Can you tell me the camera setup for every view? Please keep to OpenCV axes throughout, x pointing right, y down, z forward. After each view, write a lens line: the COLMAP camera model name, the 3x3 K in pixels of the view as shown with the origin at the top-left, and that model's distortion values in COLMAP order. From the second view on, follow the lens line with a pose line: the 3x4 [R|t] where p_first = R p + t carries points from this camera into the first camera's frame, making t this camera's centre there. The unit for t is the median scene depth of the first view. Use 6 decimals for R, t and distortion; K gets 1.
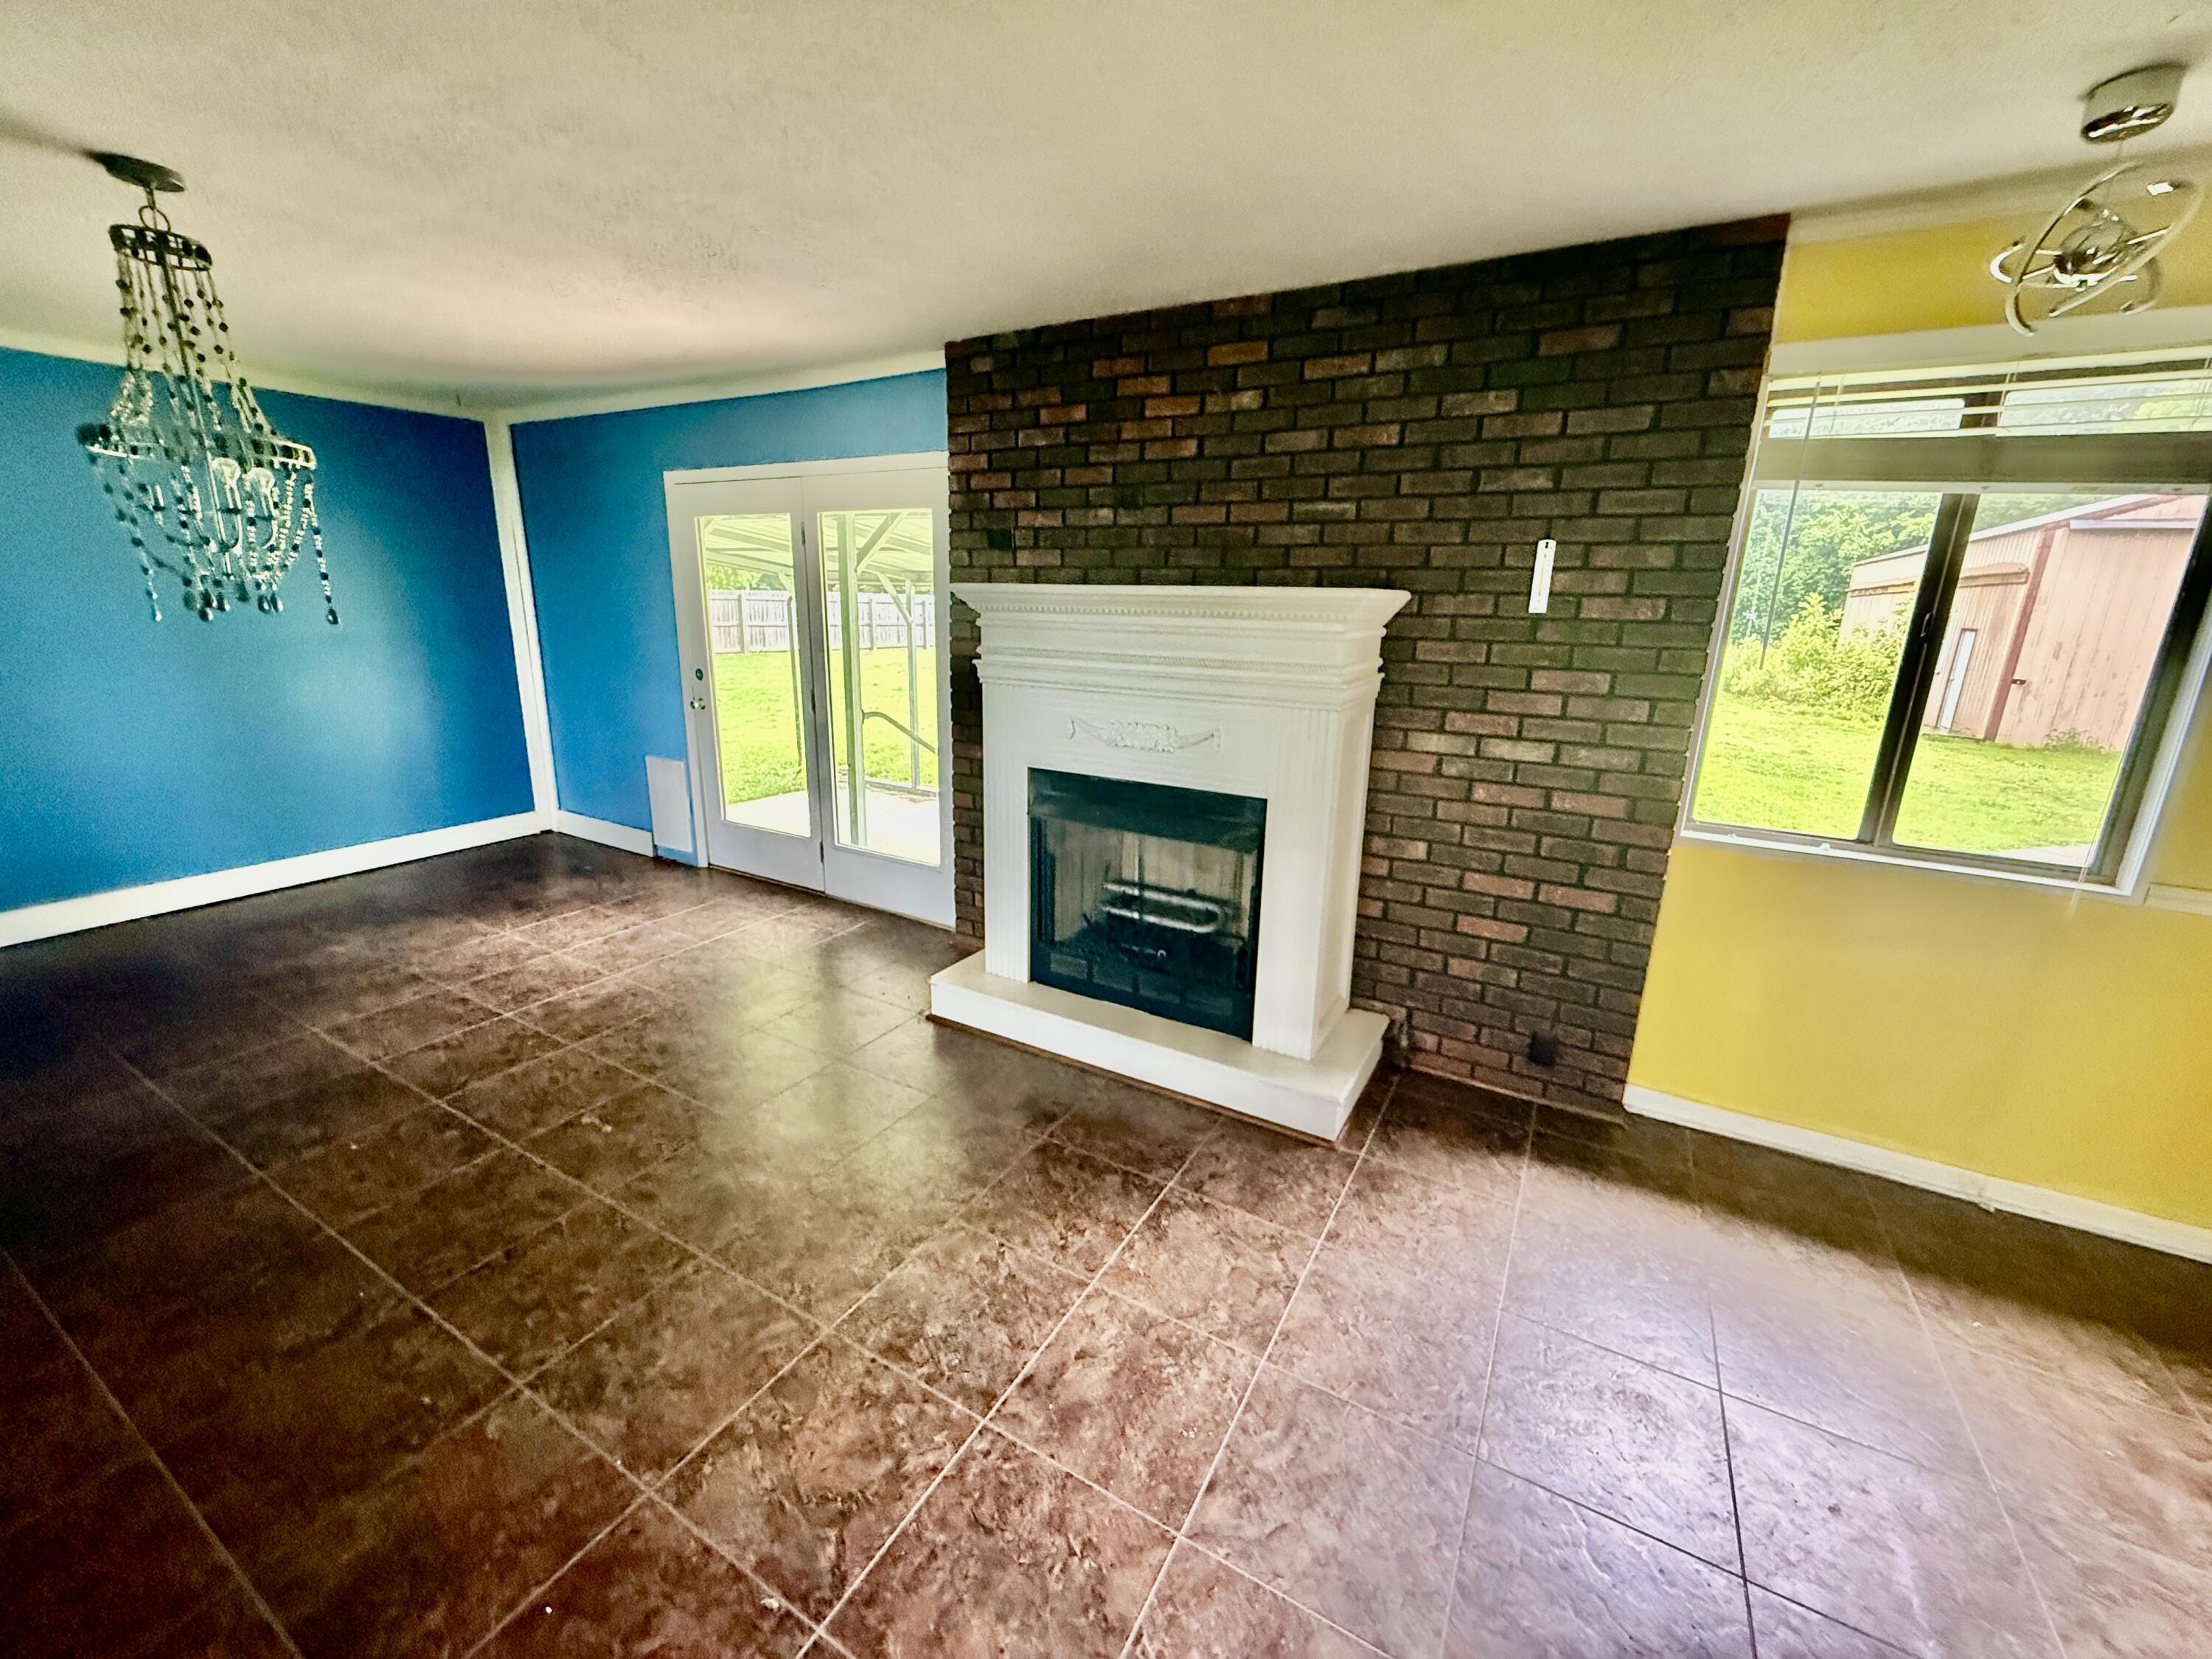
lens RADIAL K [[879.7, 0, 1099.7], [0, 879.7, 819.7], [0, 0, 1]] dist [0.000882, -0.000613]
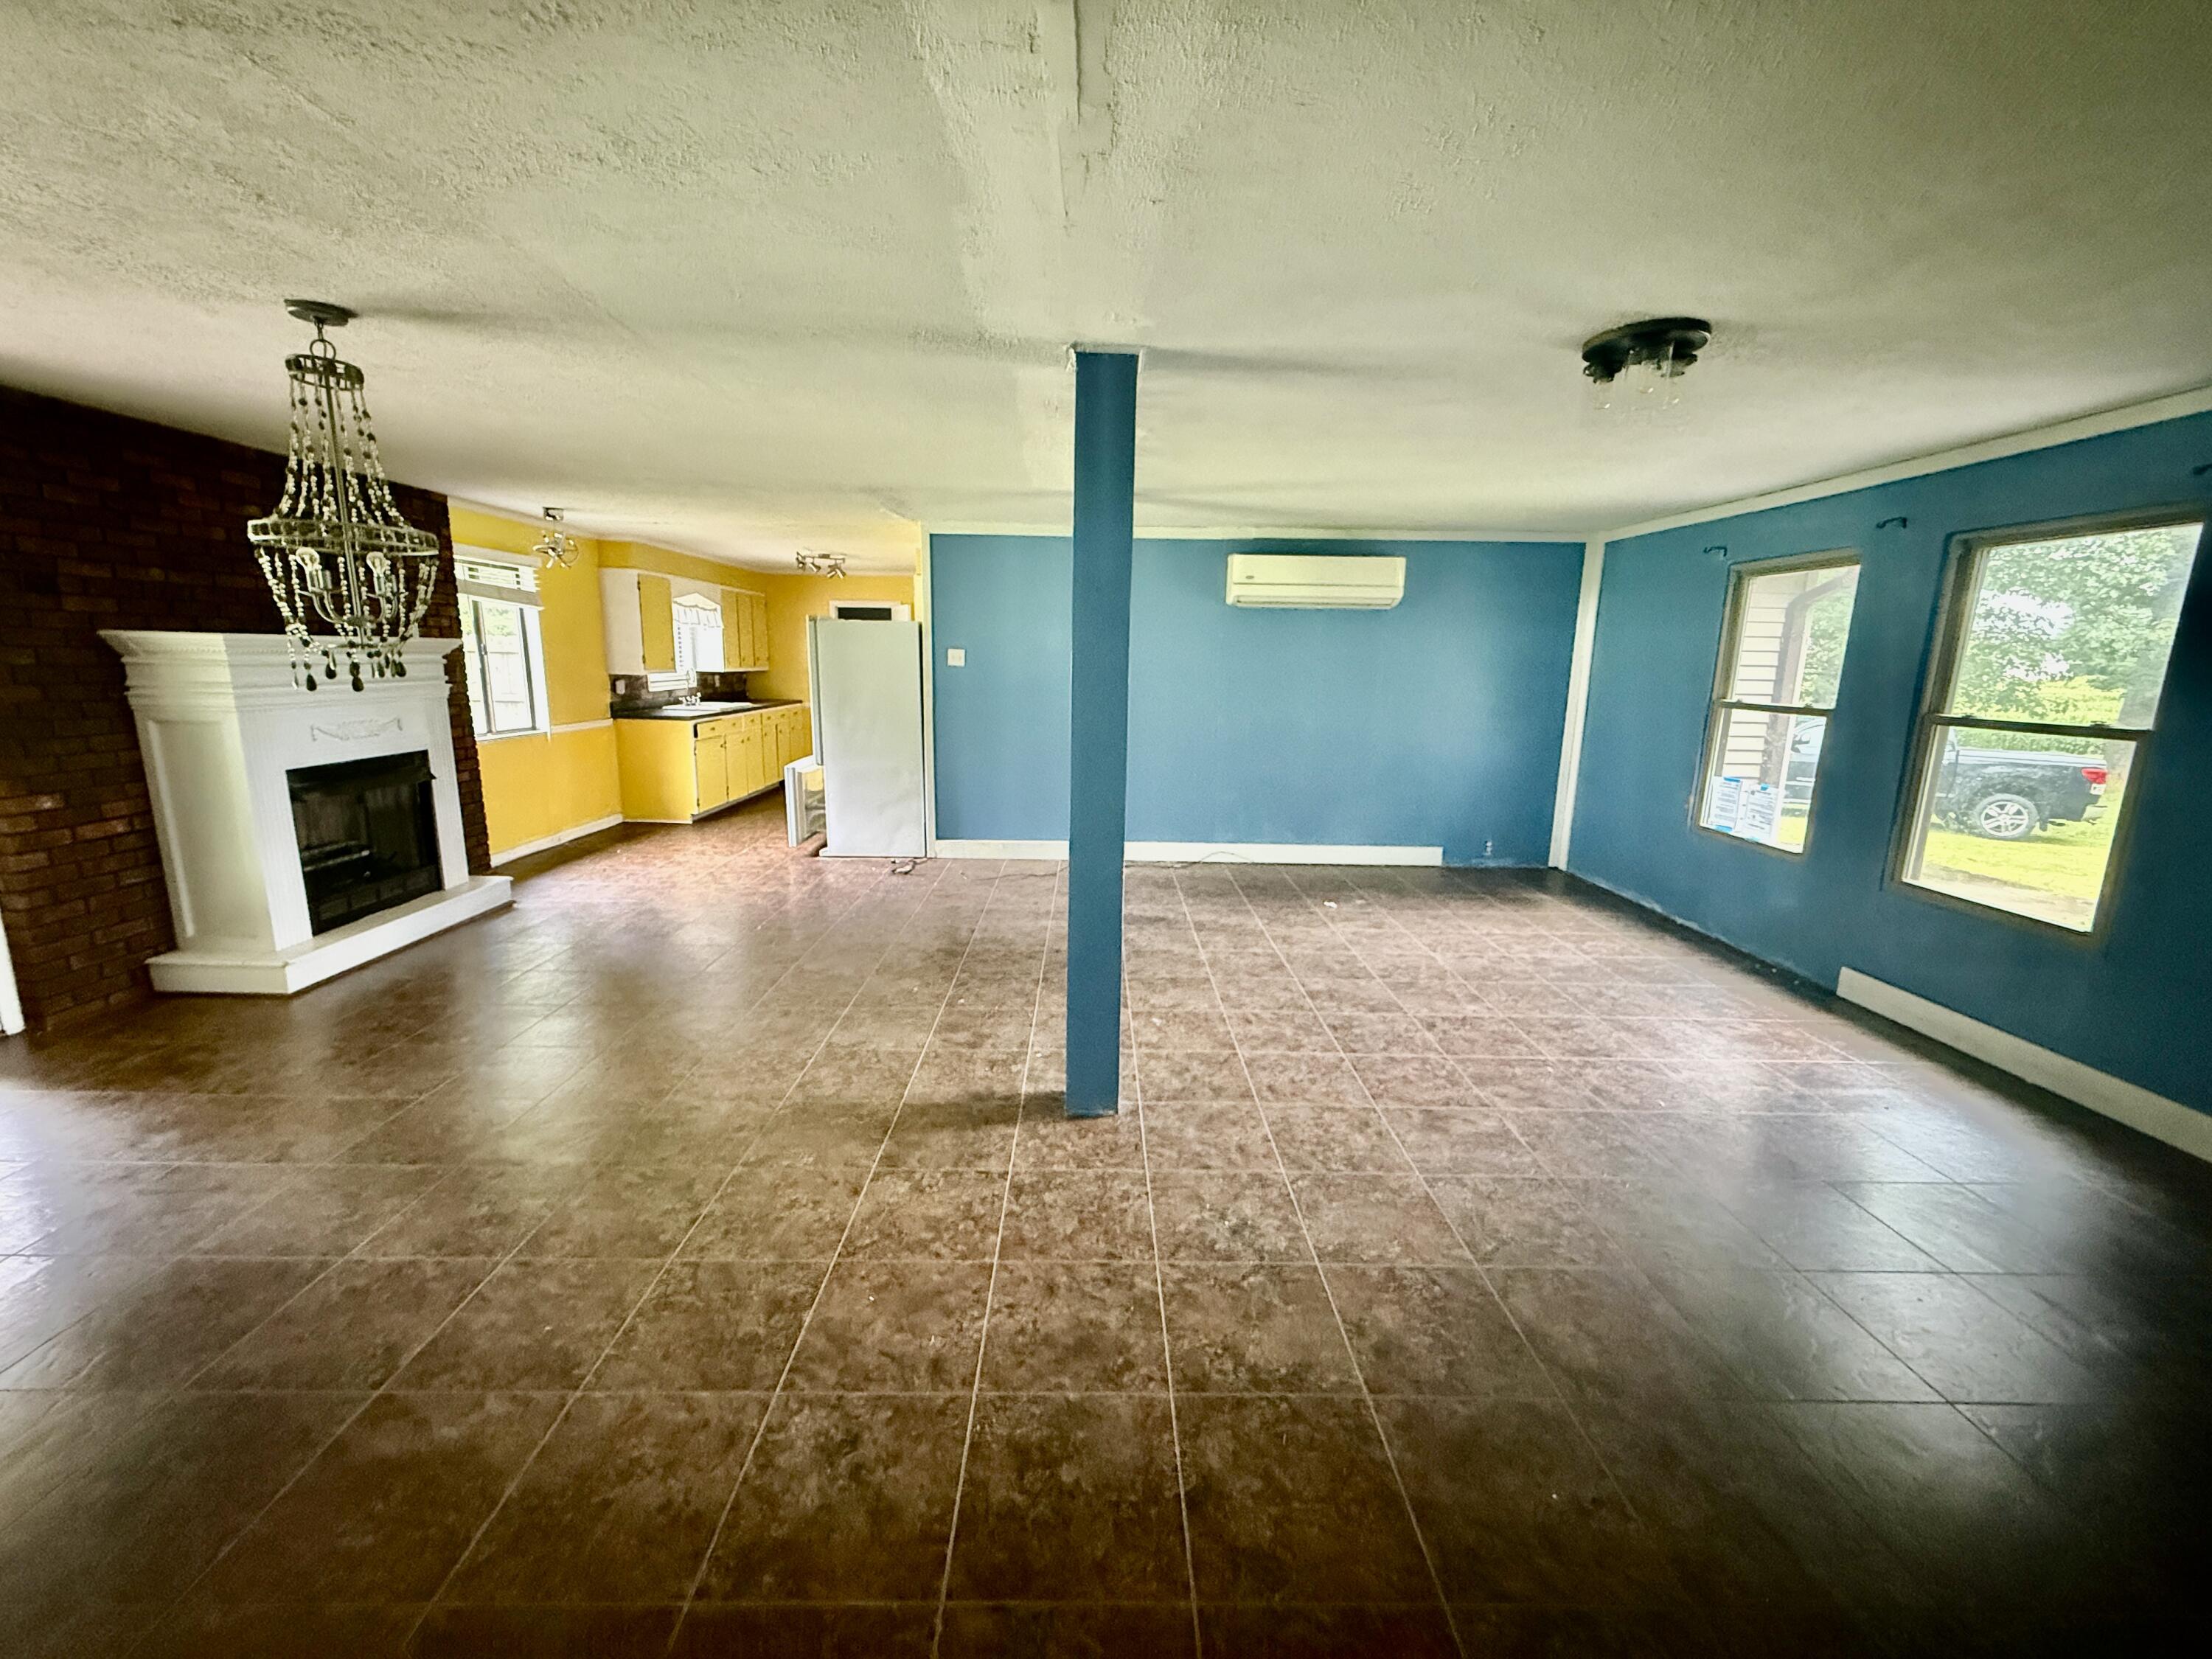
lens RADIAL K [[879.7, 0, 1097.5], [0, 879.7, 832.6], [0, 0, 1]] dist [0.000882, -0.000613]
pose [[-0.501841, -0.204456, 0.840448, -1.703721], [0.175315, 0.927450, 0.330303, -0.183565], [-0.847007, 0.313103, -0.429589, 0.520130]]
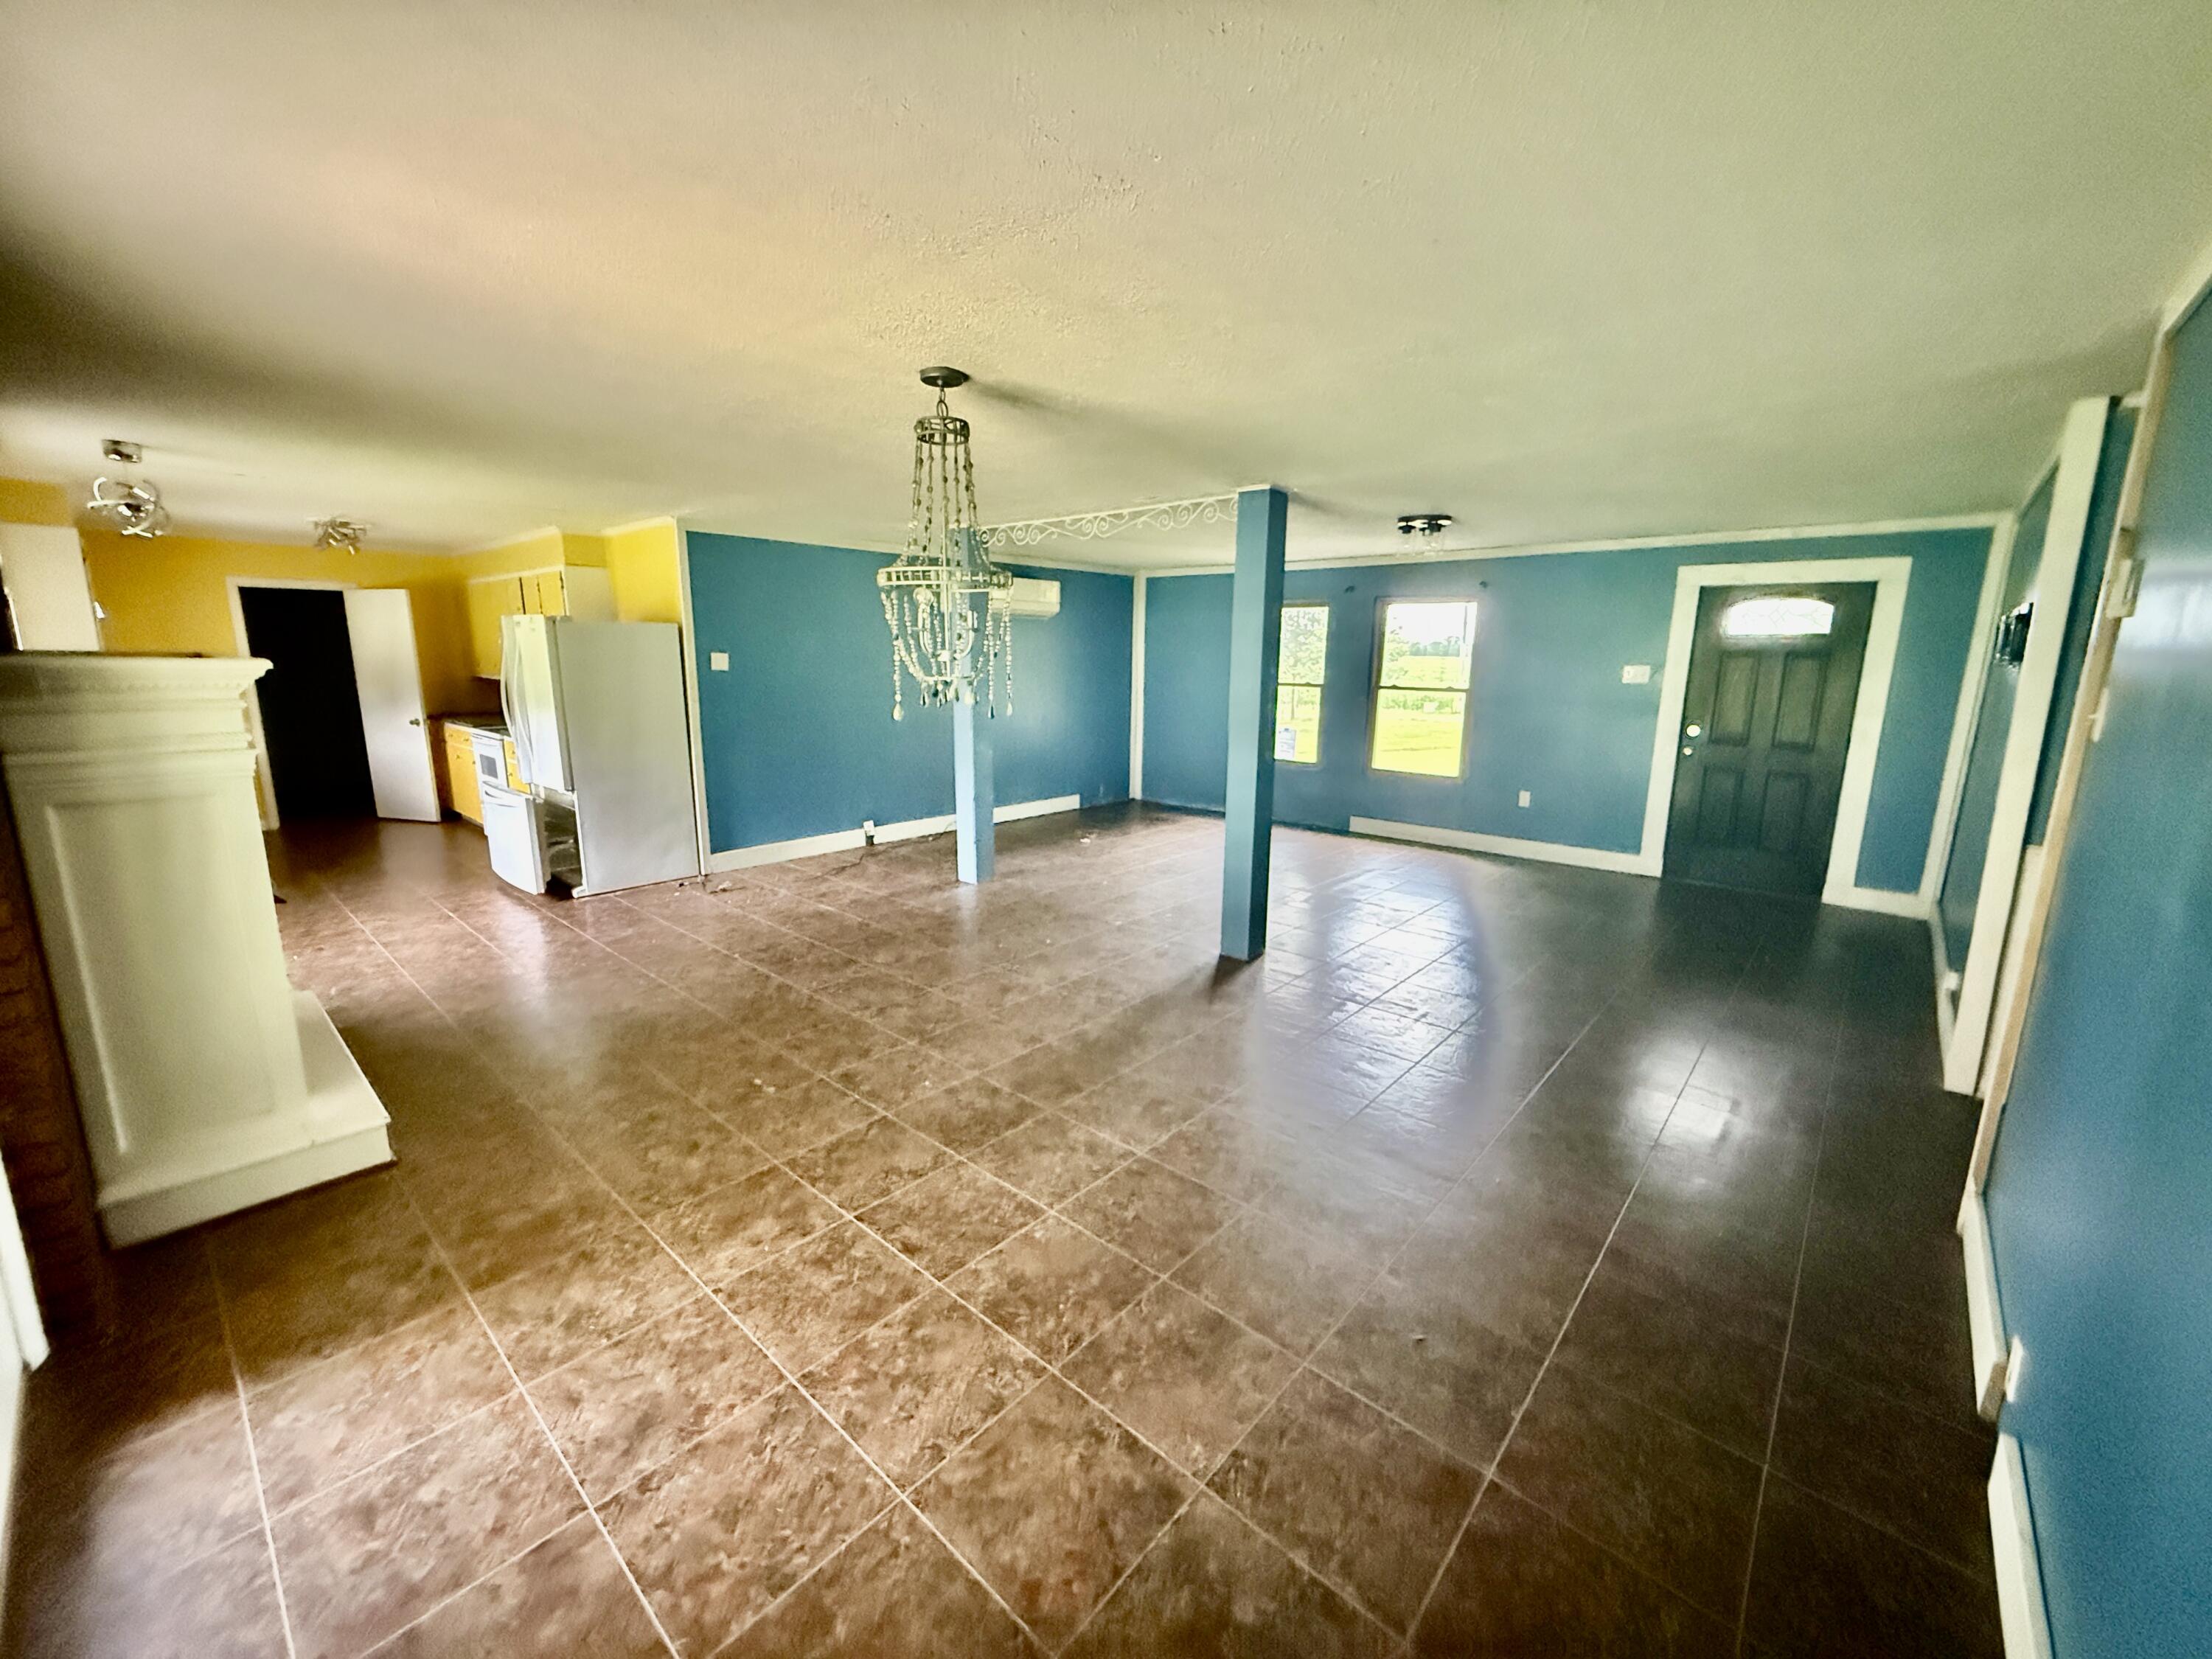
lens RADIAL K [[879.7, 0, 1104.2], [0, 879.7, 830.2], [0, 0, 1]] dist [0.000882, -0.000613]
pose [[-0.978821, -0.076527, 0.189876, -1.003289], [0.011615, 0.905249, 0.424722, -0.419267], [-0.204388, 0.417932, -0.885188, 1.482313]]
